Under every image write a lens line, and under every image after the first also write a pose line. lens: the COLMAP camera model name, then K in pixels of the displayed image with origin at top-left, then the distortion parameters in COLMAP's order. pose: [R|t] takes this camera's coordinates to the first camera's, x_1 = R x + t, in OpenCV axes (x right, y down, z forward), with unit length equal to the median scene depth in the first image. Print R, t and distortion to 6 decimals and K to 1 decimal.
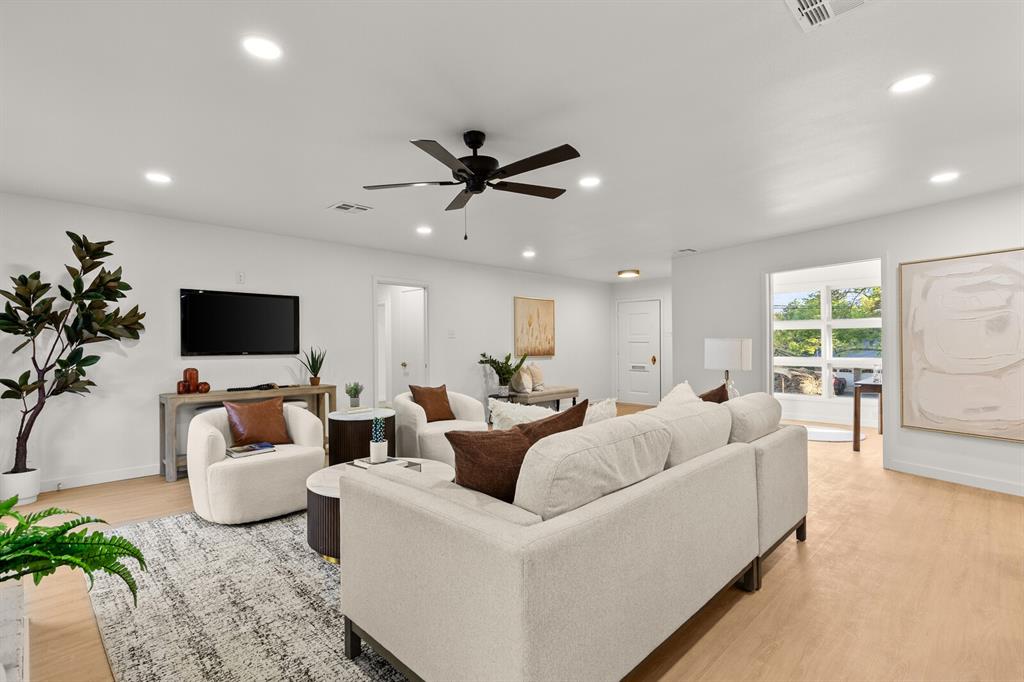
lens RADIAL K [[474.2, 0, 473.3], [0, 474.2, 349.4], [0, 0, 1]] dist [0.003121, 0.001629]
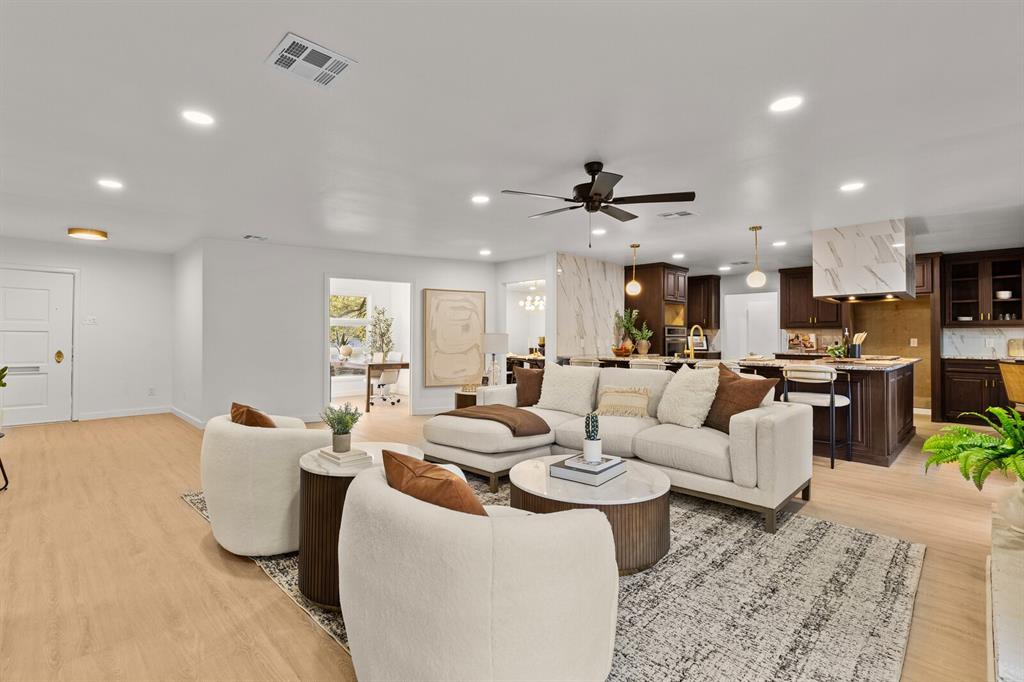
lens RADIAL K [[474.2, 0, 492.5], [0, 474.2, 330.2], [0, 0, 1]] dist [0.003121, 0.001629]
pose [[-0.024888, 0.021467, 0.999460, -0.767121], [0.002101, 0.999768, -0.021421, 0.000287], [-0.999688, 0.001567, -0.024927, 0.823909]]
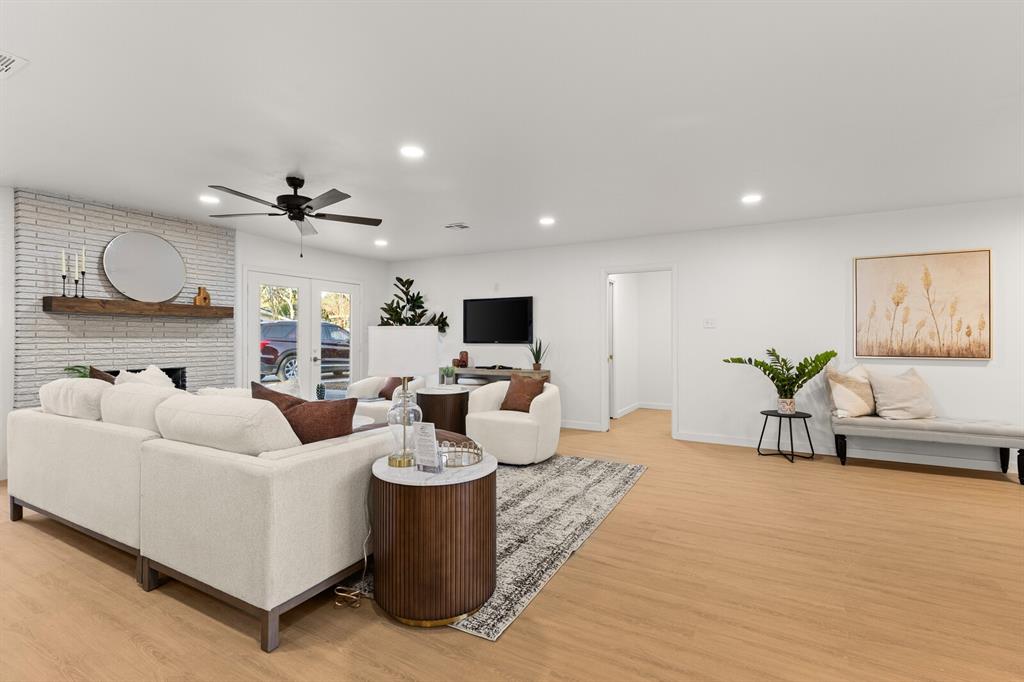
lens RADIAL K [[474.2, 0, 507.1], [0, 474.2, 345.4], [0, 0, 1]] dist [0.003121, 0.001629]
pose [[0.312837, 0.019755, -0.949601, 0.930695], [-0.012744, 0.999781, 0.016601, -0.006127], [0.949721, 0.006908, 0.313020, 0.713097]]
